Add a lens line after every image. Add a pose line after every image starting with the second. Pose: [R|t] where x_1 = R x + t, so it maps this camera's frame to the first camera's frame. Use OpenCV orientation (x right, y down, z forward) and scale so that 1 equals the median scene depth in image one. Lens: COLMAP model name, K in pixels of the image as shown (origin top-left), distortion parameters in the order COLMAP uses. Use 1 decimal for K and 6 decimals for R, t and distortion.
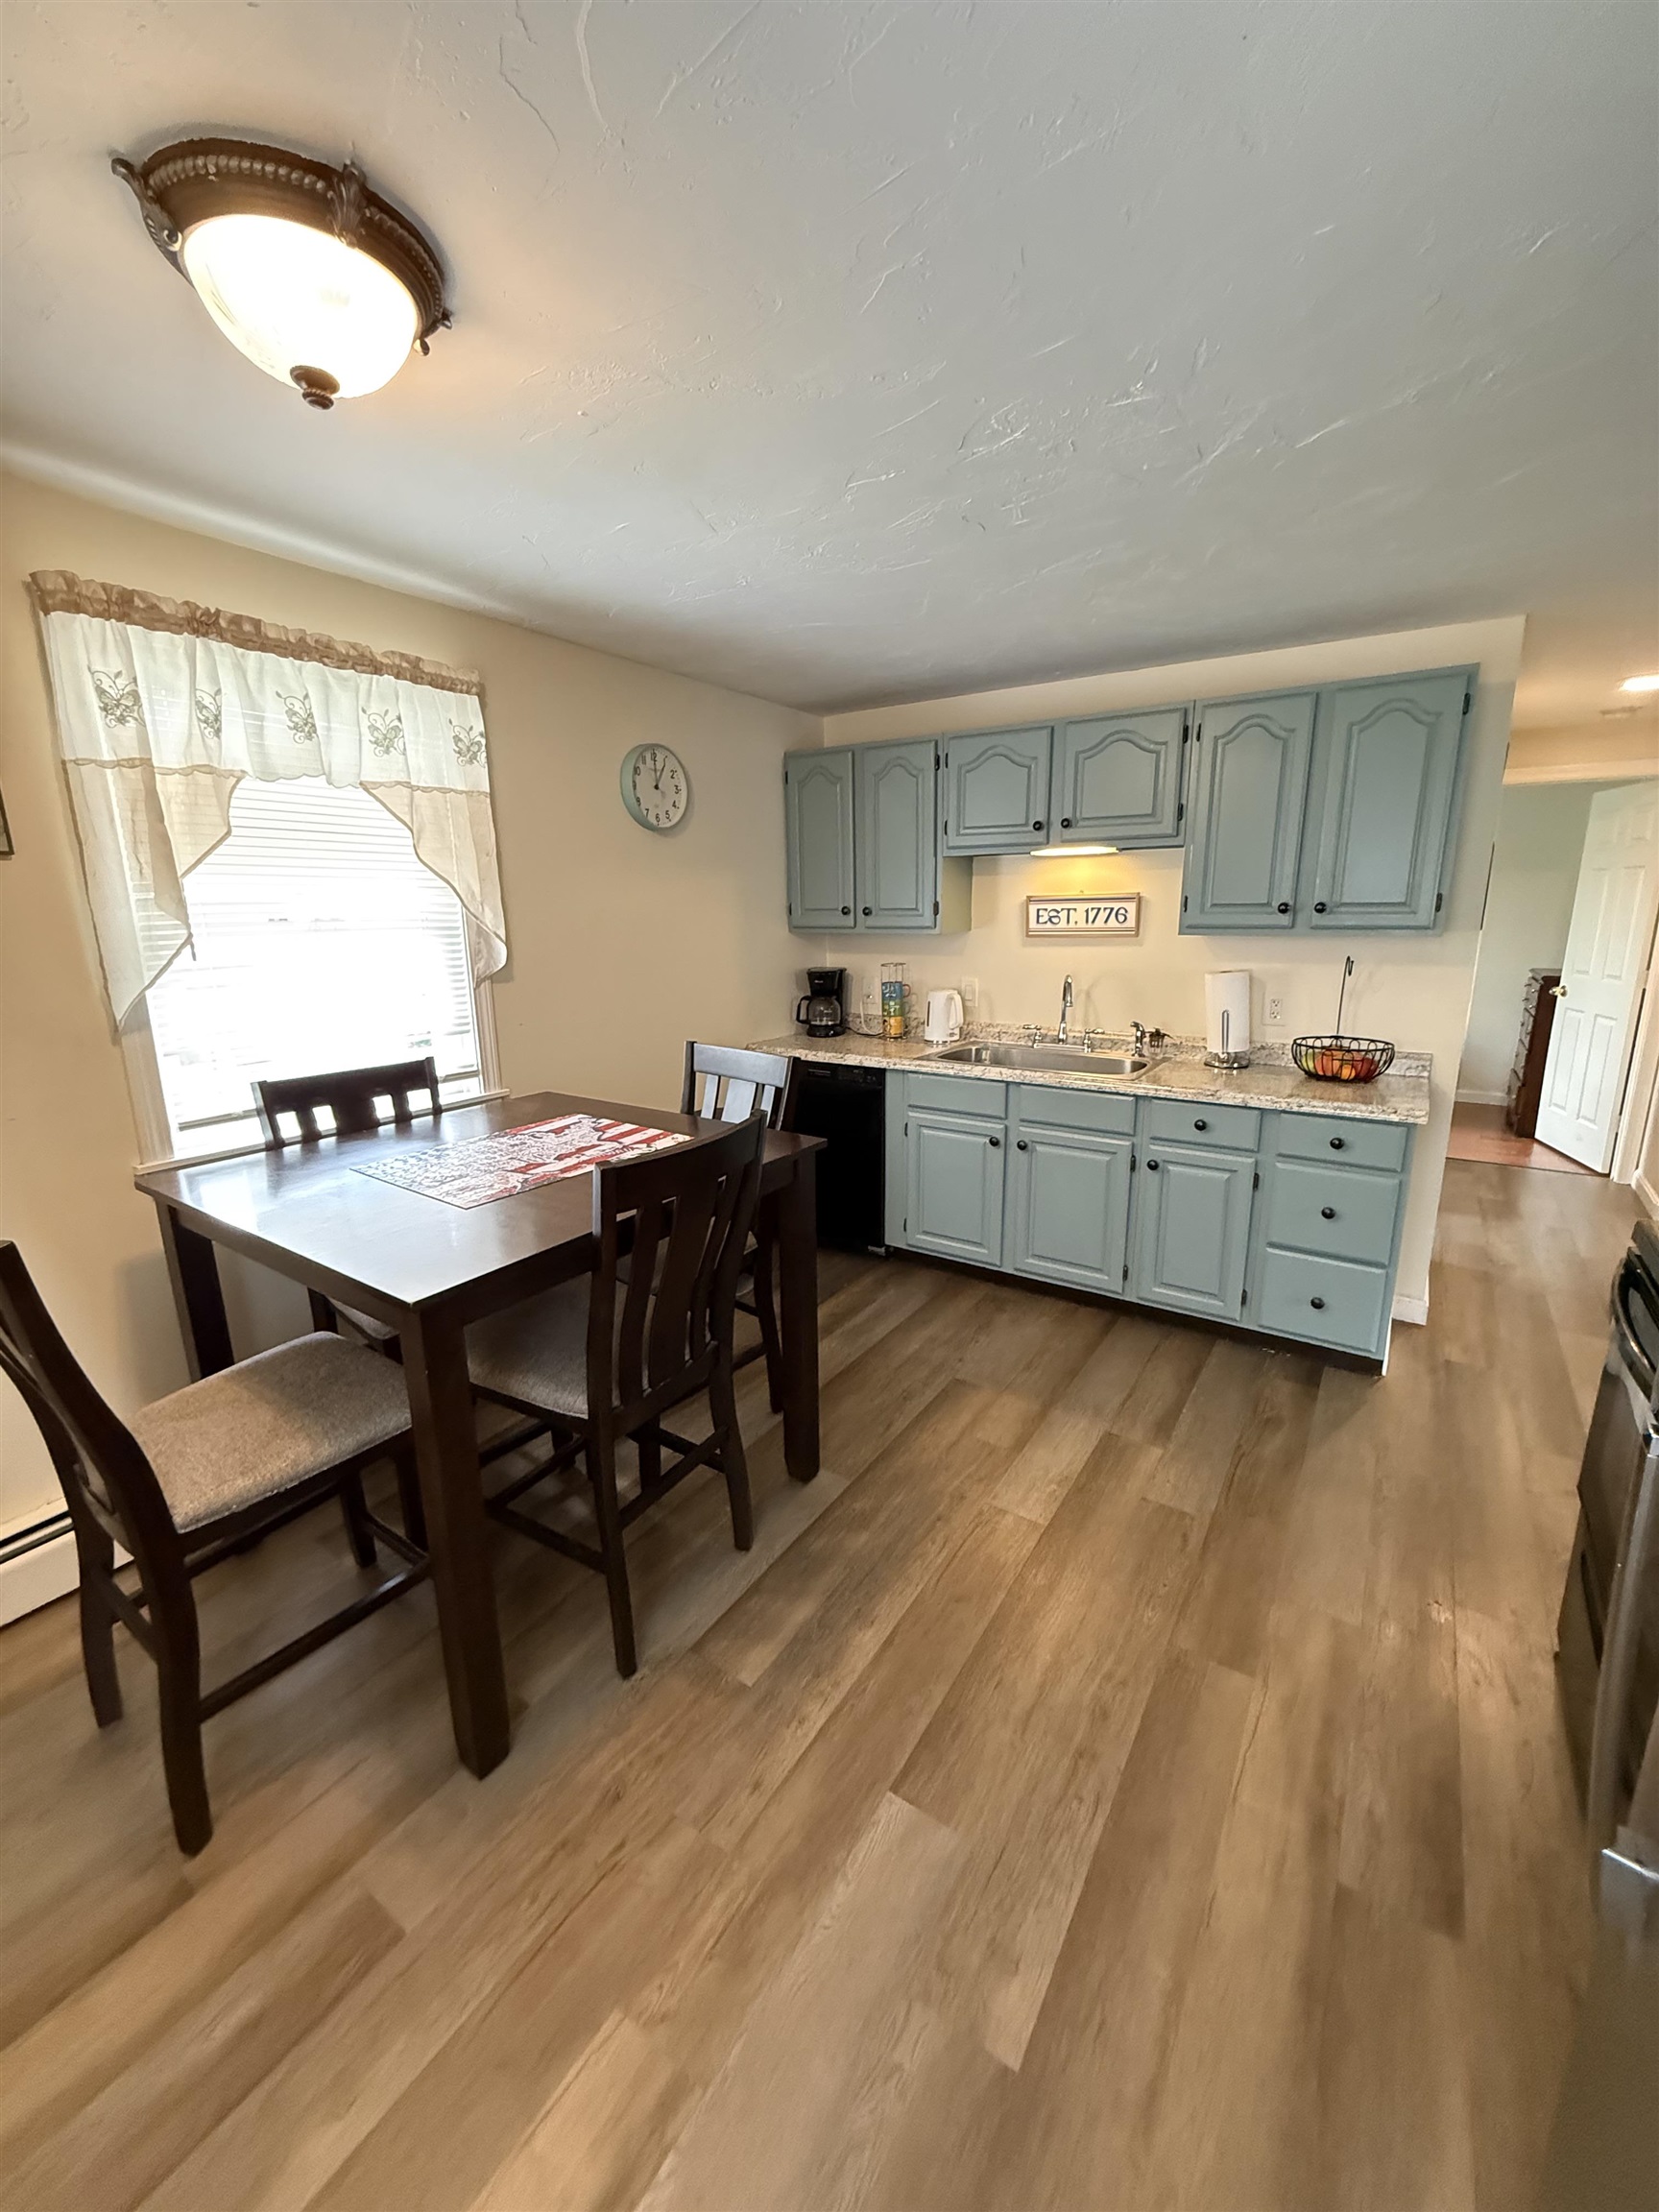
lens RADIAL K [[872.5, 0, 832.8], [0, 872.5, 1098.0], [0, 0, 1]] dist [-0.001069, -0.000067]
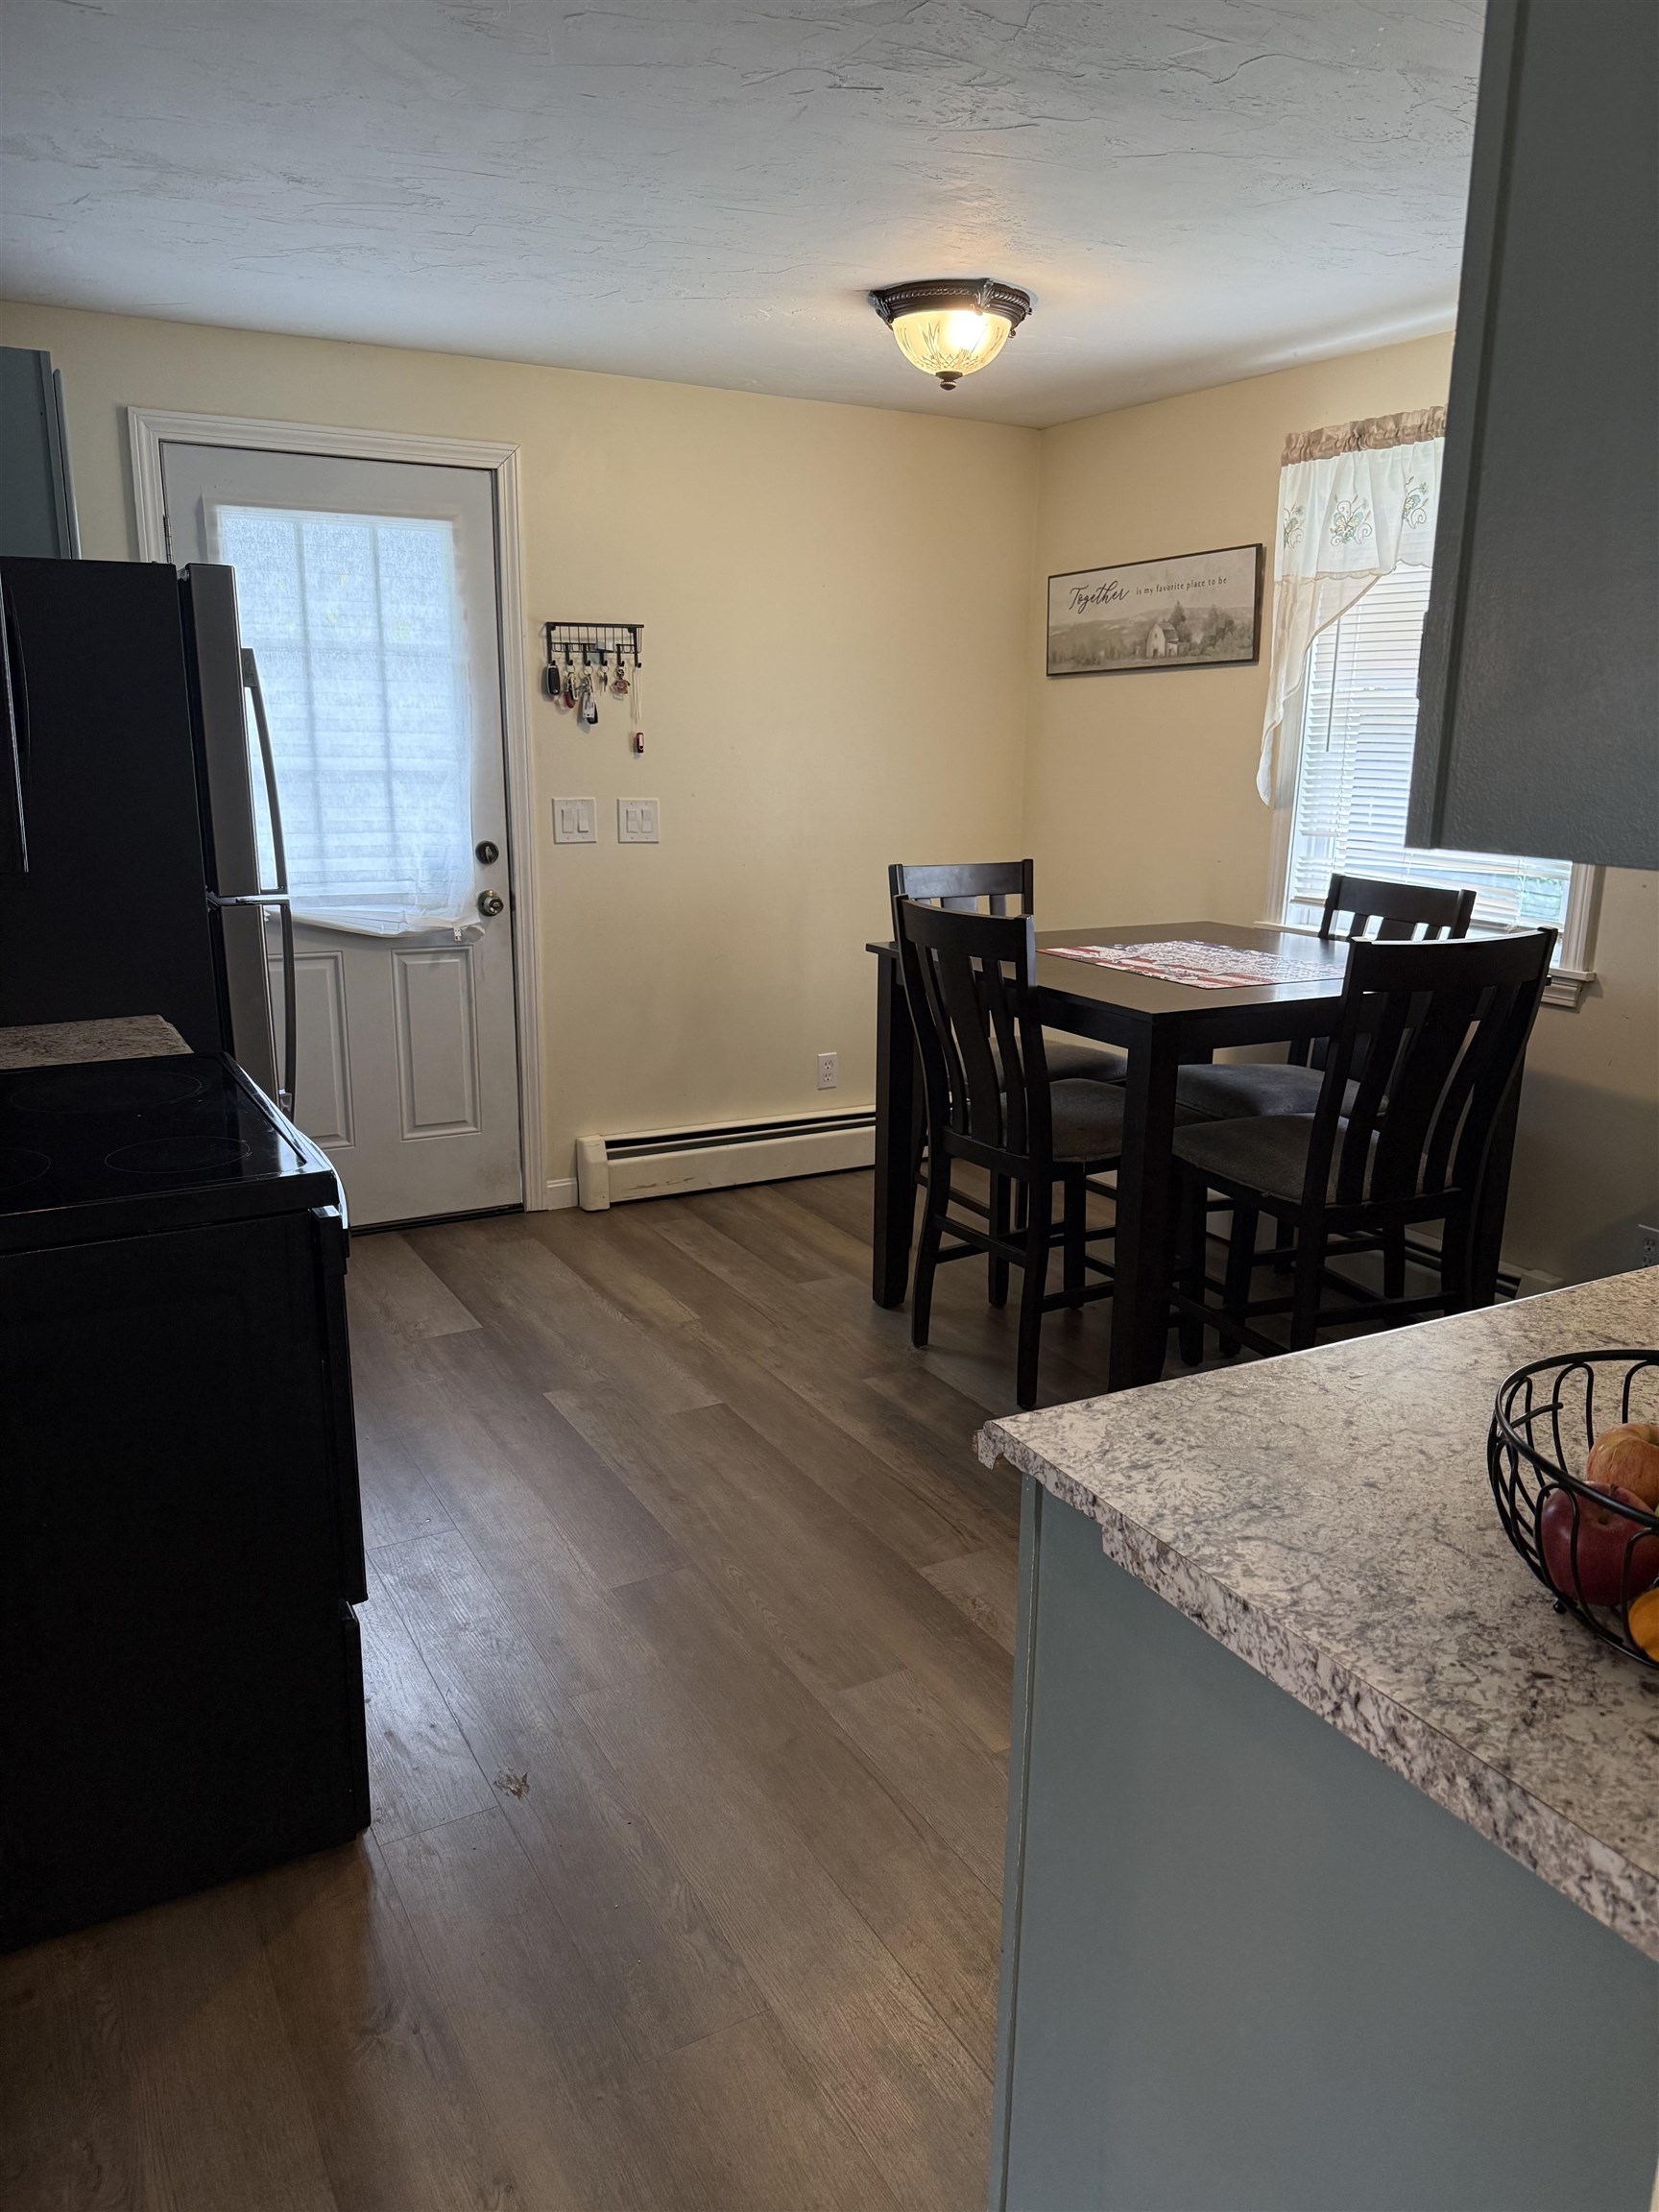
lens RADIAL K [[1586.8, 0, 830.7], [0, 1586.8, 1109.2], [0, 0, 1]] dist [0.047546, 0.000096]
pose [[-0.459083, 0.211151, -0.862936, 1.479540], [-0.207810, 0.918872, 0.335393, -0.310058], [0.863746, 0.333300, -0.377959, 1.463144]]
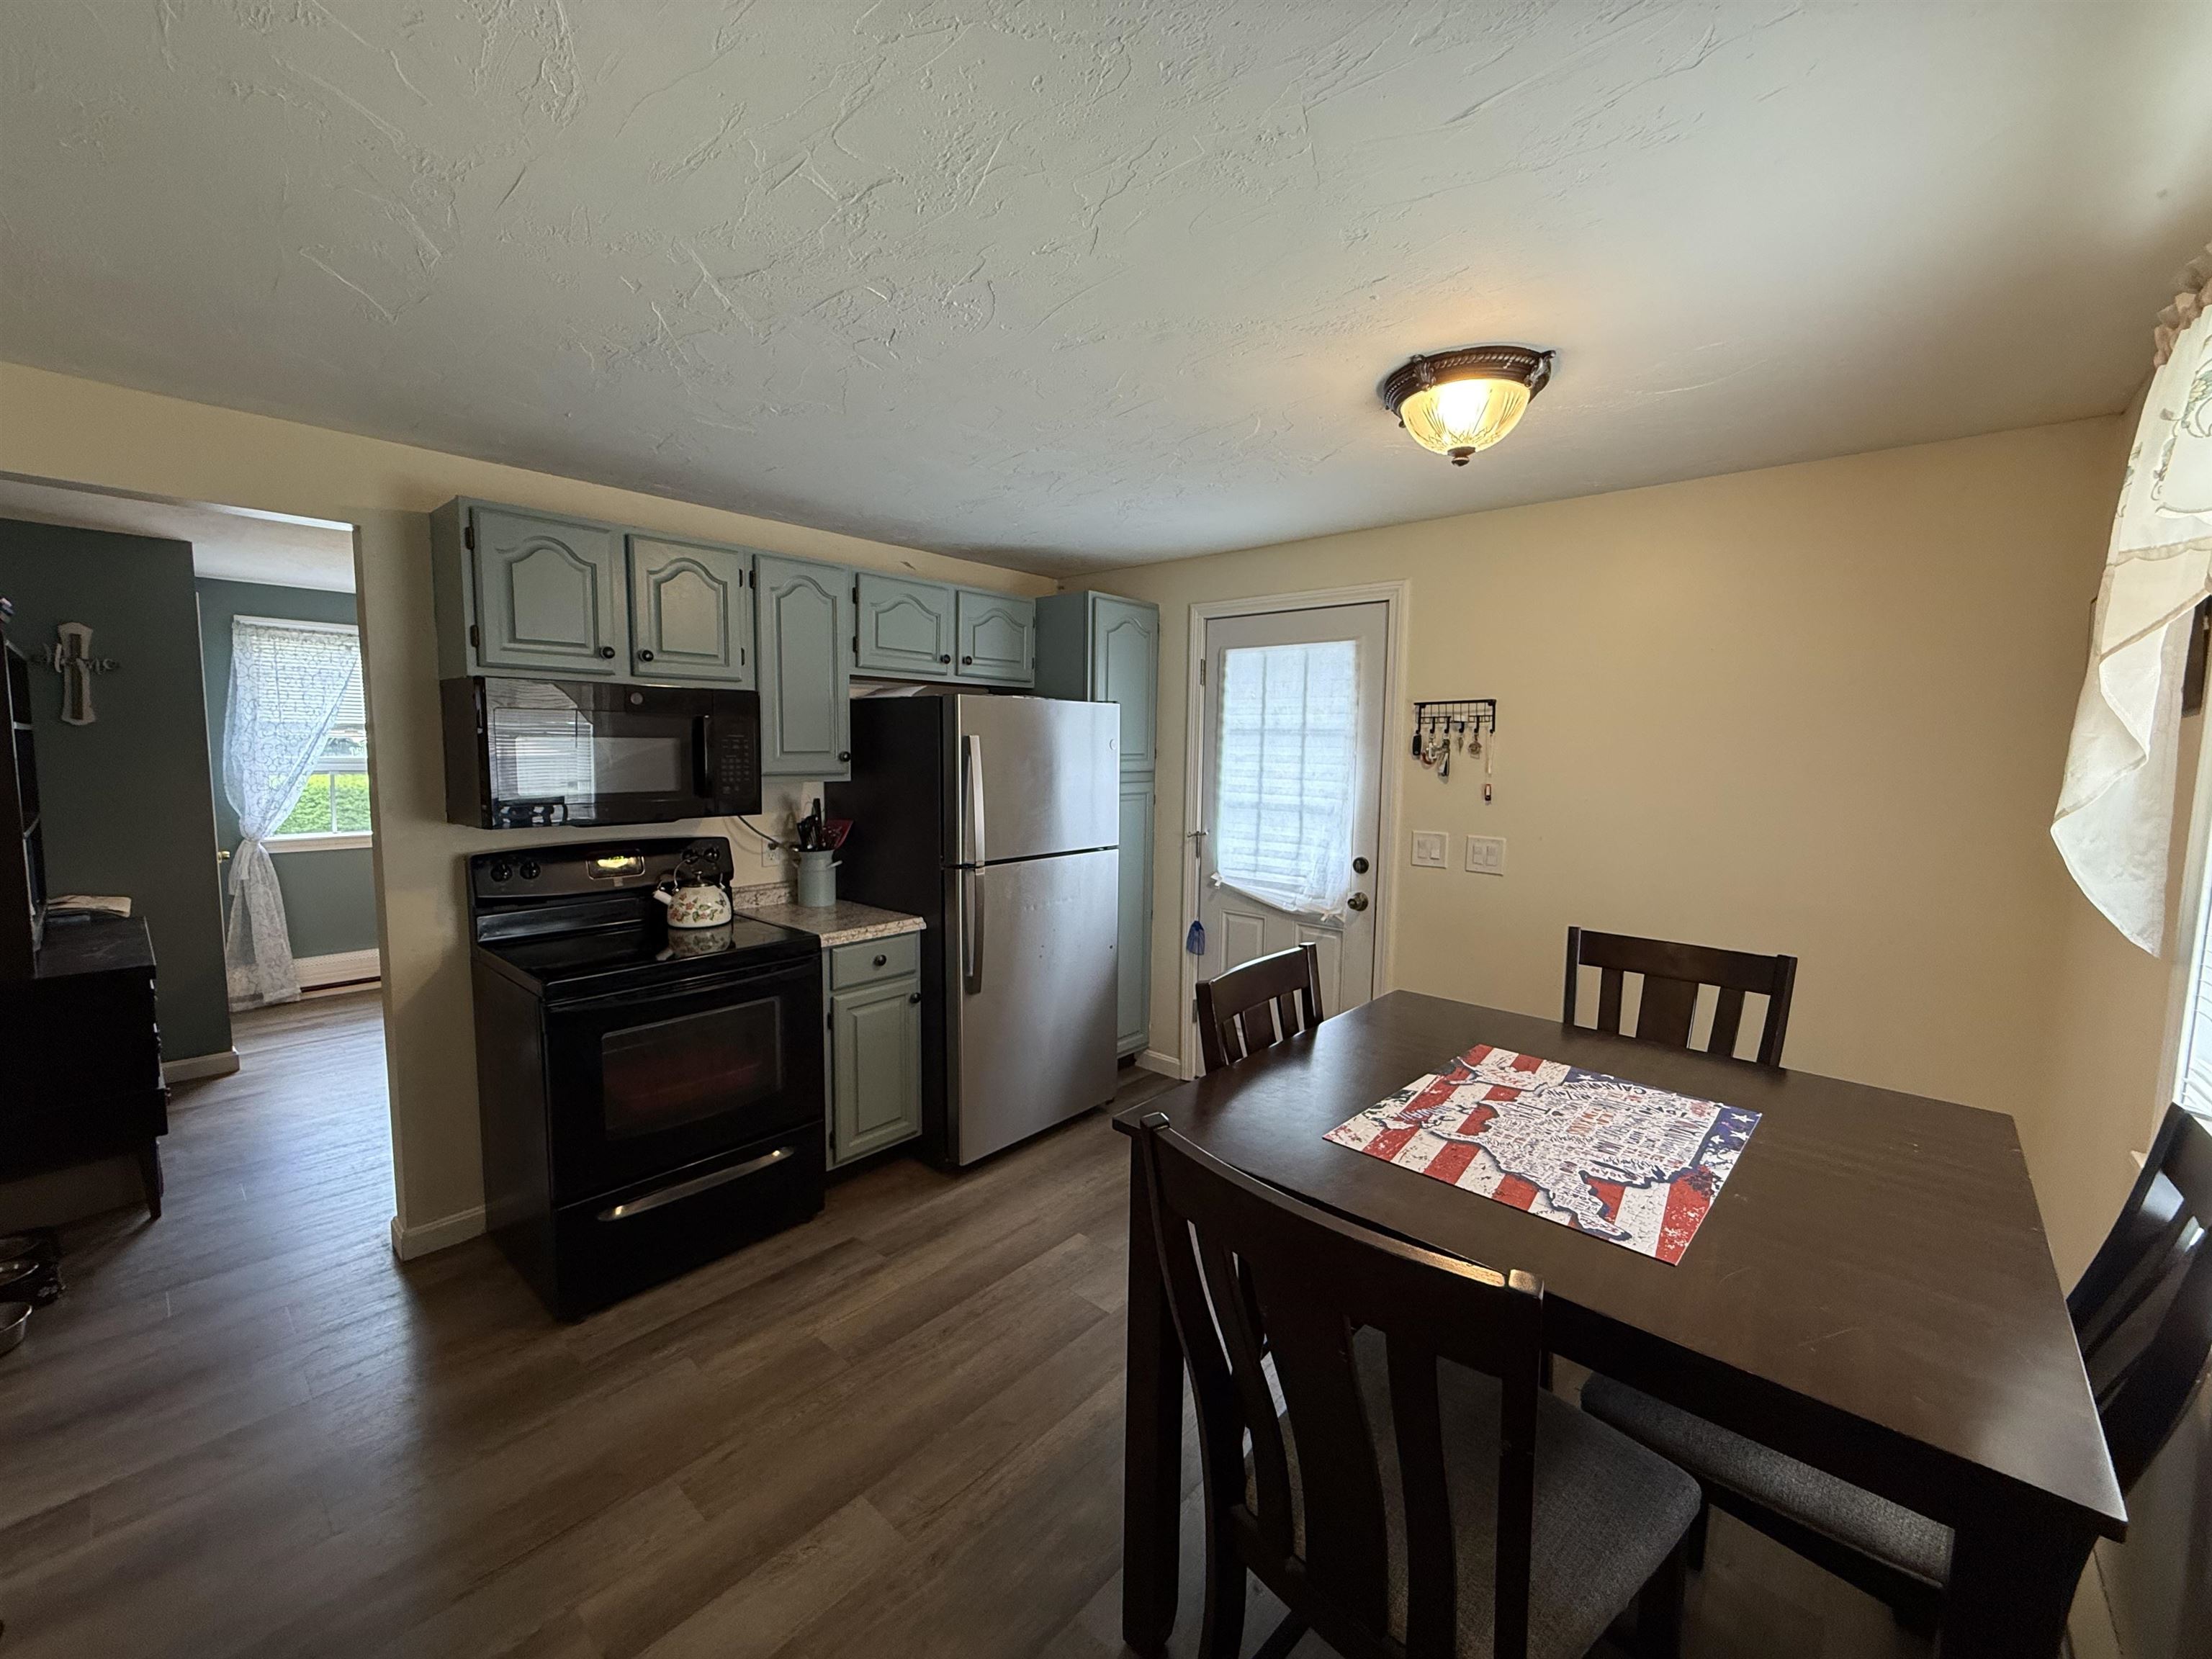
lens RADIAL K [[872.5, 0, 1102.1], [0, 872.5, 829.4], [0, 0, 1]] dist [-0.001069, -0.000067]
pose [[-0.990771, -0.016604, 0.134523, -0.093002], [0.026648, 0.949239, 0.313426, -0.408480], [-0.132899, 0.314118, -0.940036, 1.737322]]
